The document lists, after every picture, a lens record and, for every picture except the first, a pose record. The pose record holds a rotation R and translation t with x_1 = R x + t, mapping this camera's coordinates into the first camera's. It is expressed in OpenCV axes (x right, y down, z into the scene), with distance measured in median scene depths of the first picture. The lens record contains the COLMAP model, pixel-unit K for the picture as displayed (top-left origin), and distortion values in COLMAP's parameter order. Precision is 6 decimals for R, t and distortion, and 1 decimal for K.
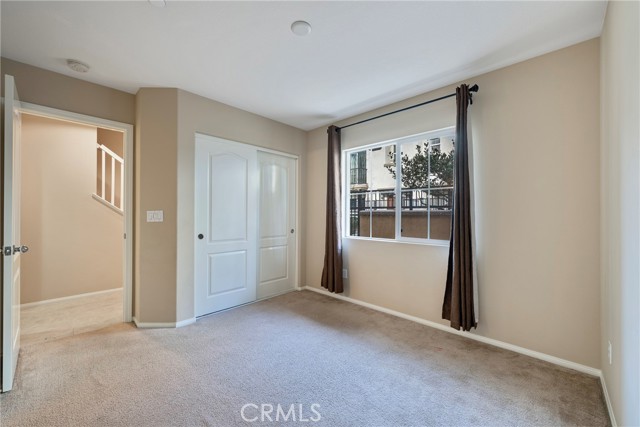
lens RADIAL K [[254.8, 0, 319.4], [0, 254.8, 213.4], [0, 0, 1]] dist [-0.002038, 0.000086]
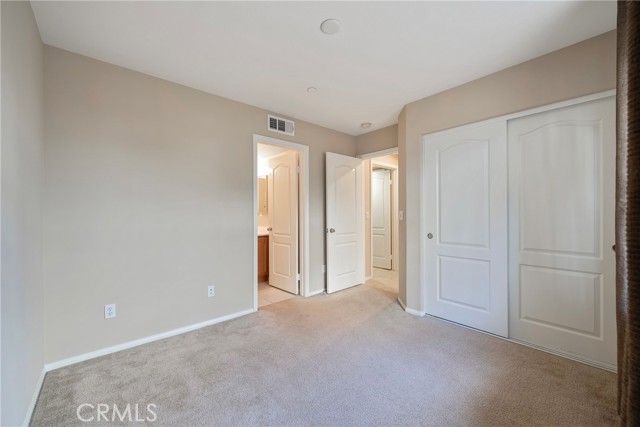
lens RADIAL K [[254.8, 0, 319.2], [0, 254.8, 215.7], [0, 0, 1]] dist [-0.002038, 0.000086]
pose [[-0.097683, 0.005735, -0.995201, 0.559557], [0.006845, 0.999964, 0.005091, 0.002206], [0.995194, -0.006315, -0.097719, 0.638496]]
